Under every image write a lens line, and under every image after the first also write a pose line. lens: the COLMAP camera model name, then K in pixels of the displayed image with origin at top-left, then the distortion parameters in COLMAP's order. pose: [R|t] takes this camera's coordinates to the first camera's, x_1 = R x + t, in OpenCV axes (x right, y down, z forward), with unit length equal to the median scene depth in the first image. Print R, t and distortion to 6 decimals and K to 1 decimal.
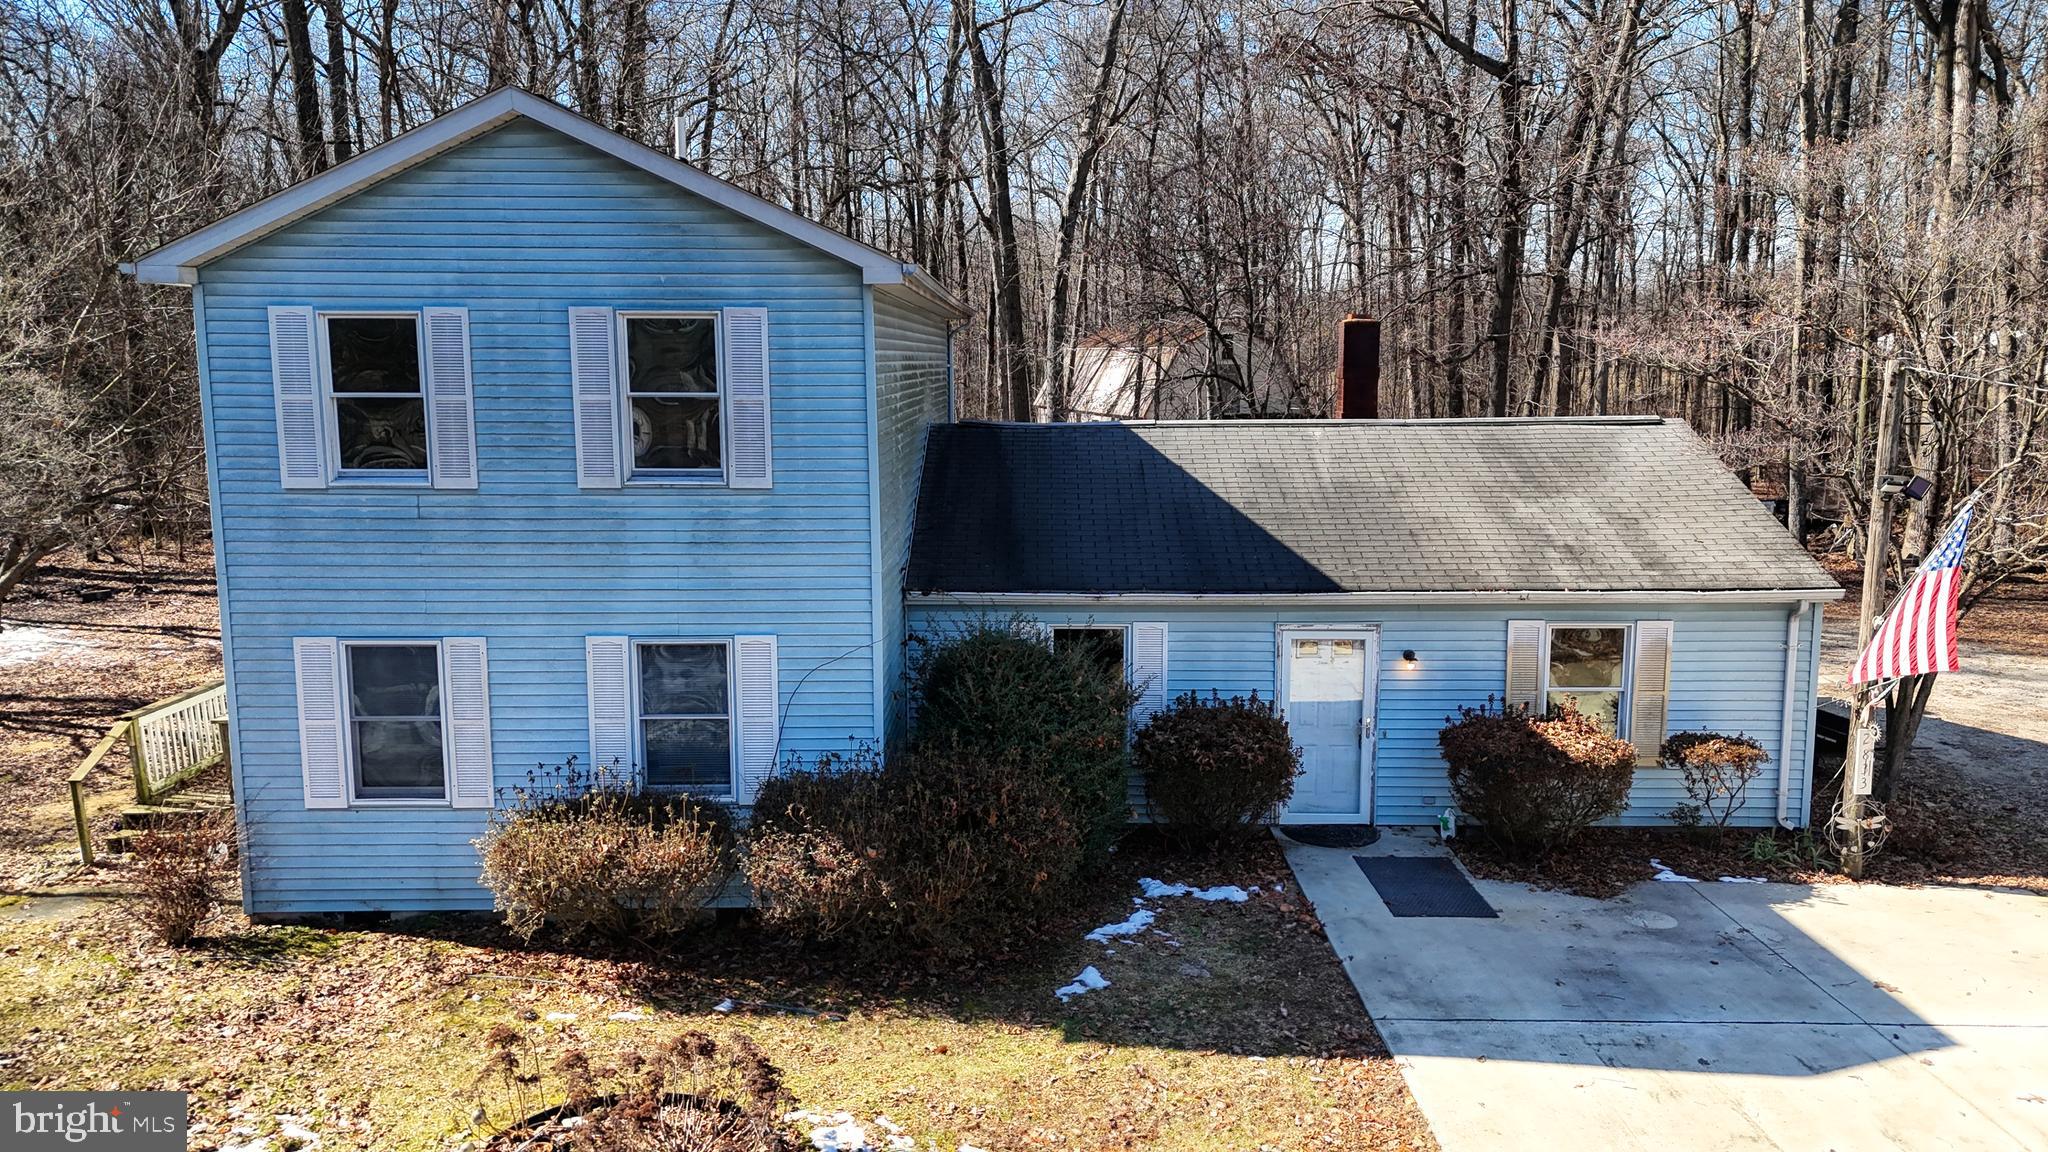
lens RADIAL K [[1519.2, 0, 1054.2], [0, 1519.2, 578.2], [0, 0, 1]] dist [0.061342, -0.074965]
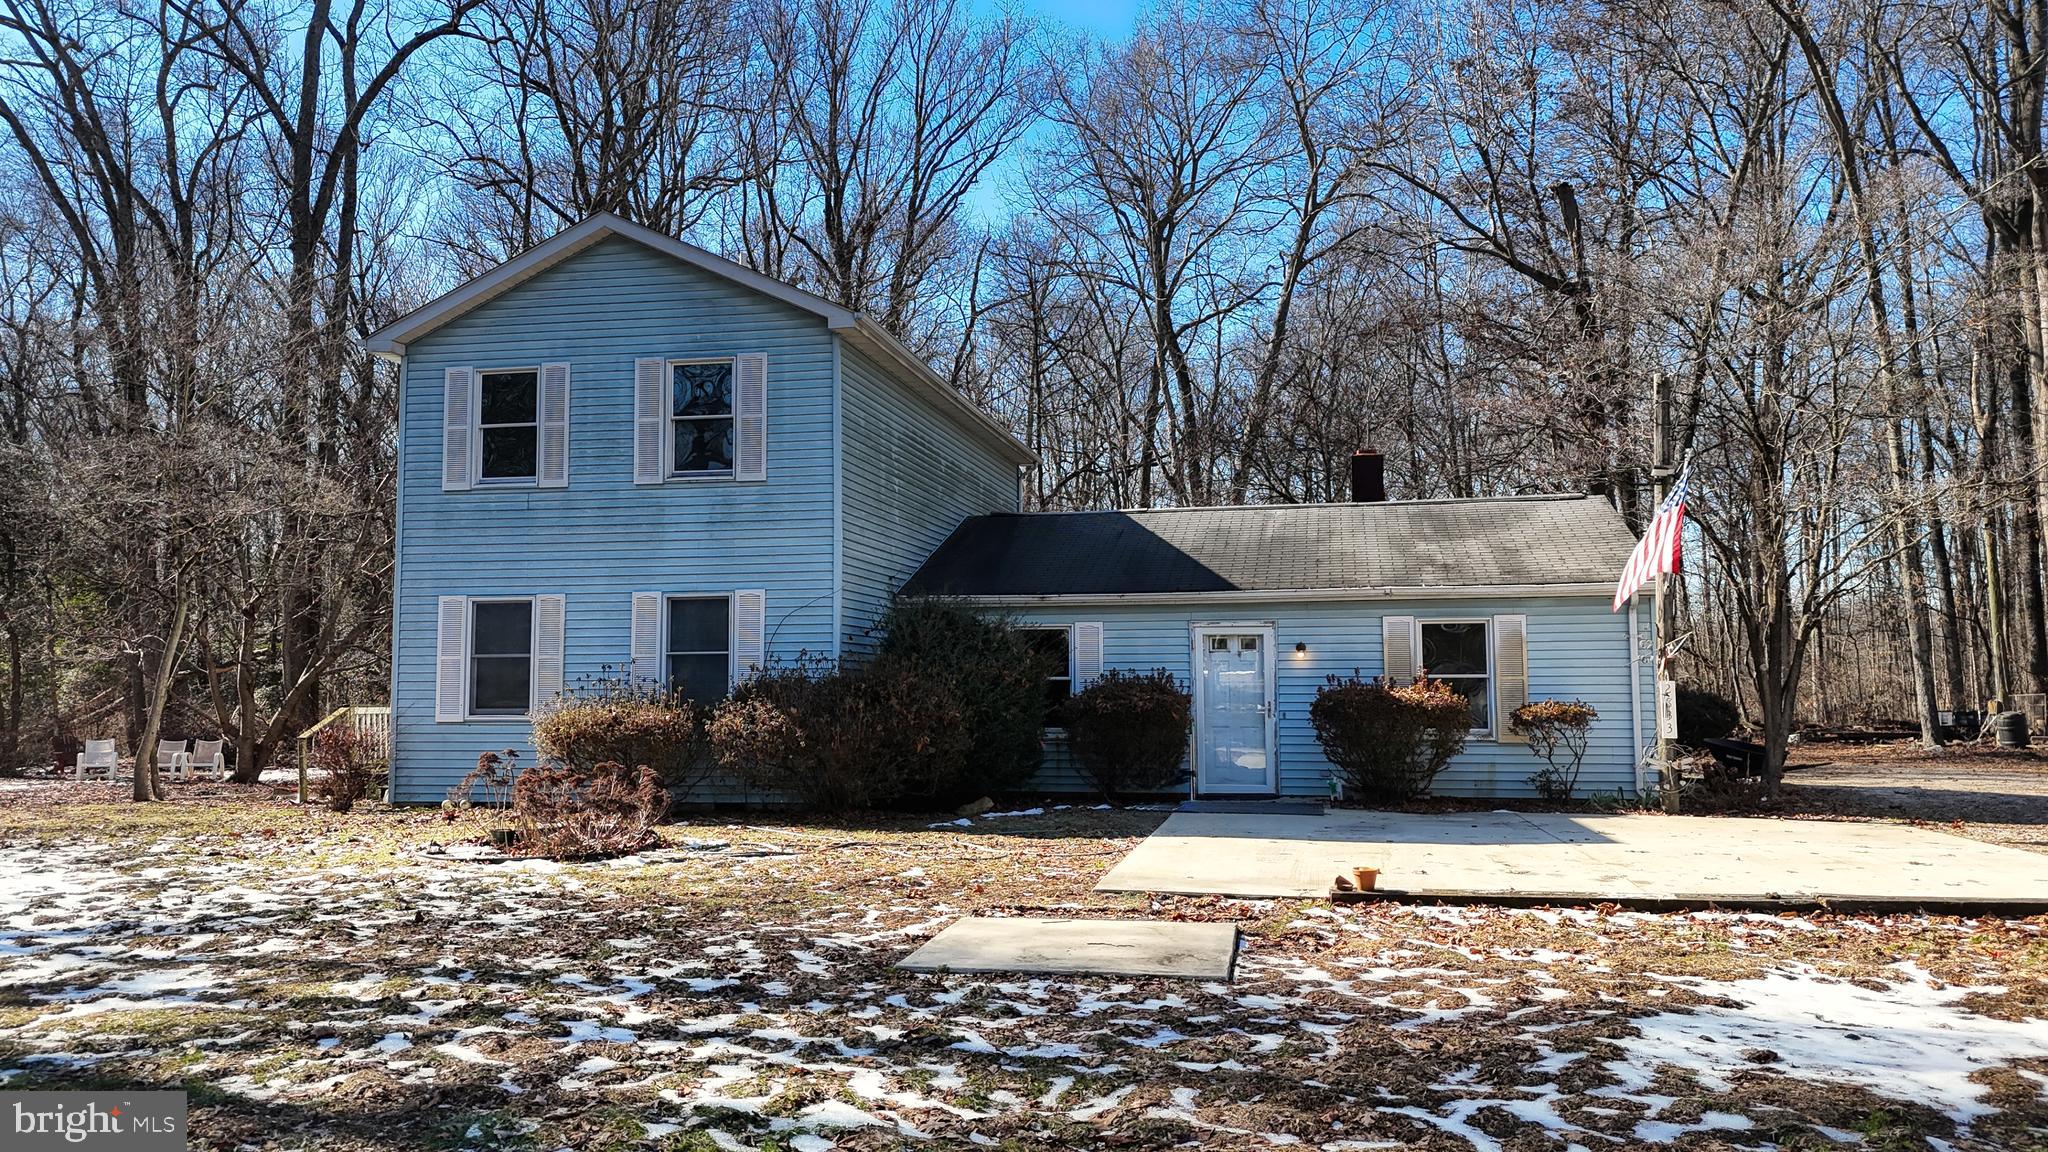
lens RADIAL K [[1519.2, 0, 1054.2], [0, 1519.2, 578.2], [0, 0, 1]] dist [0.061342, -0.074965]
pose [[0.981388, -0.019255, -0.191067, 0.327249], [-0.022898, 0.976129, -0.215982, 0.314384], [0.190665, 0.216337, 0.957520, -0.241201]]
